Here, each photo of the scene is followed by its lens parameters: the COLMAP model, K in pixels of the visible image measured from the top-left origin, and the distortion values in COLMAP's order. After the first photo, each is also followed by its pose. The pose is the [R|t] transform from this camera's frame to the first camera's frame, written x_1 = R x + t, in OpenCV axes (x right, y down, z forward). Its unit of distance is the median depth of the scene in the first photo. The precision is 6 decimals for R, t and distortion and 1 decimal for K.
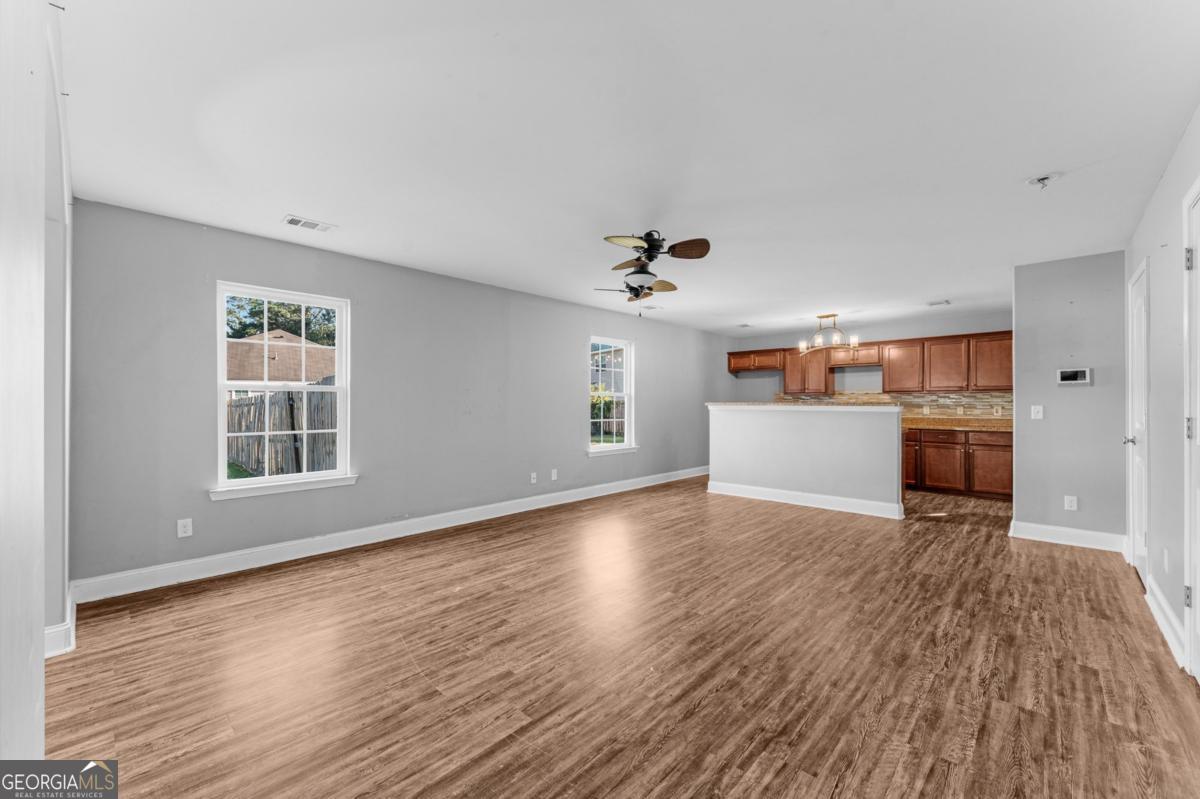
lens RADIAL K [[484.0, 0, 606.7], [0, 484.0, 399.4], [0, 0, 1]] dist [0.001559, -0.000786]
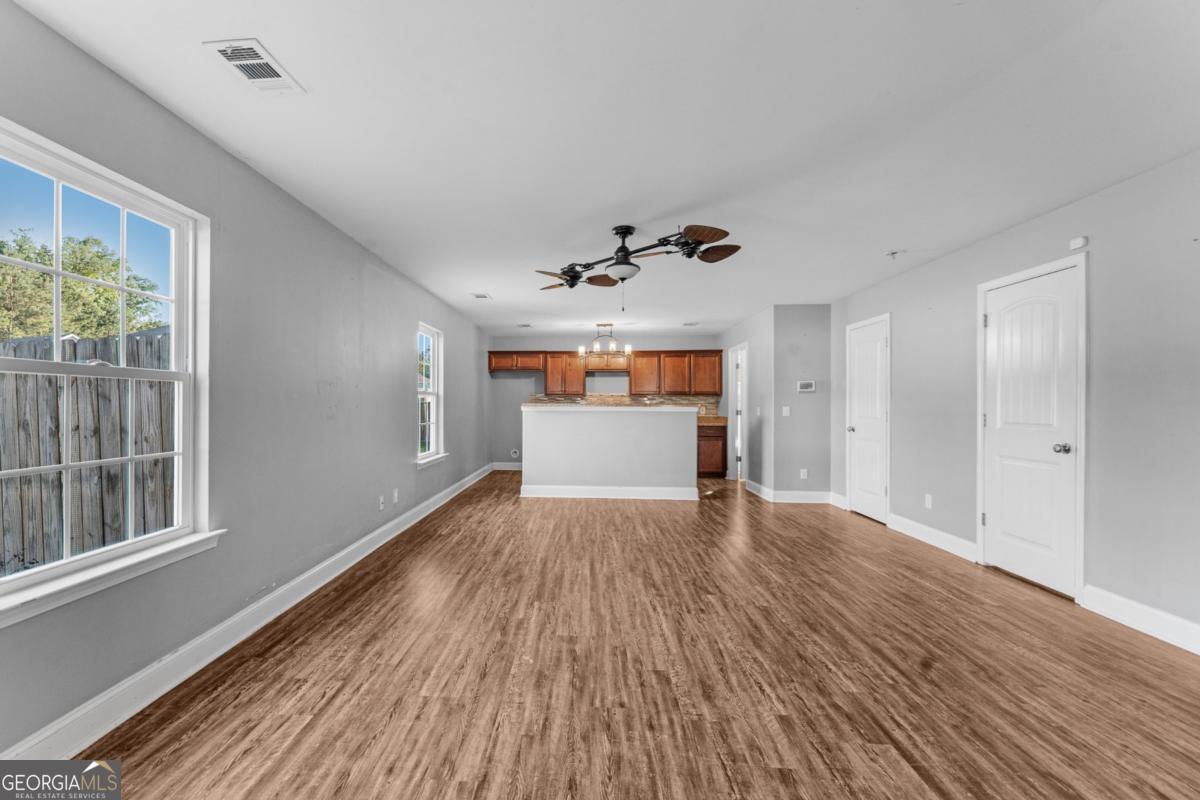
lens RADIAL K [[503.1, 0, 557.6], [0, 503.1, 401.1], [0, 0, 1]] dist [0.001034, -0.000886]
pose [[0.782932, 0.006362, 0.622075, -0.673234], [-0.008591, 0.999963, 0.000587, 0.002316], [-0.622048, -0.005804, 0.782957, 0.343647]]
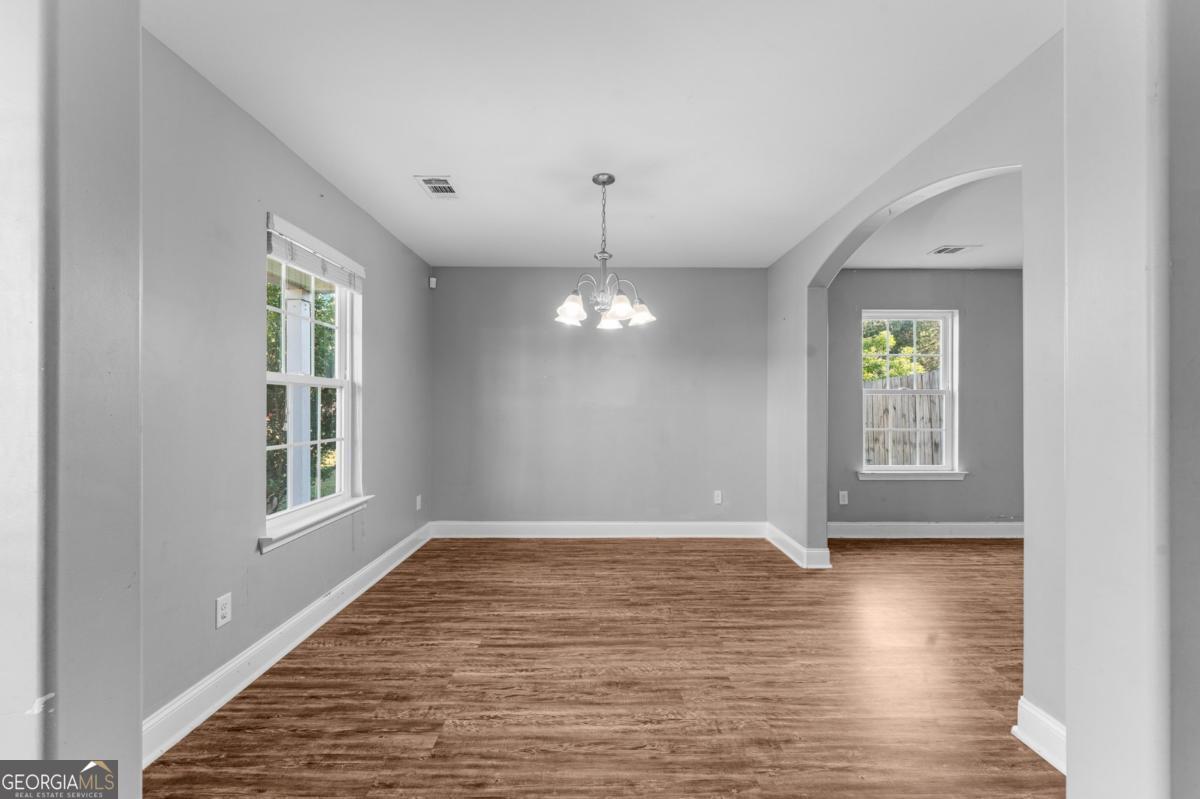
lens RADIAL K [[484.0, 0, 592.5], [0, 484.0, 402.0], [0, 0, 1]] dist [0.001559, -0.000786]
pose [[0.679700, 0.001638, -0.733489, -0.340094], [0.001969, 0.999990, 0.004057, -0.006466], [0.733488, -0.004202, 0.679689, -0.396961]]
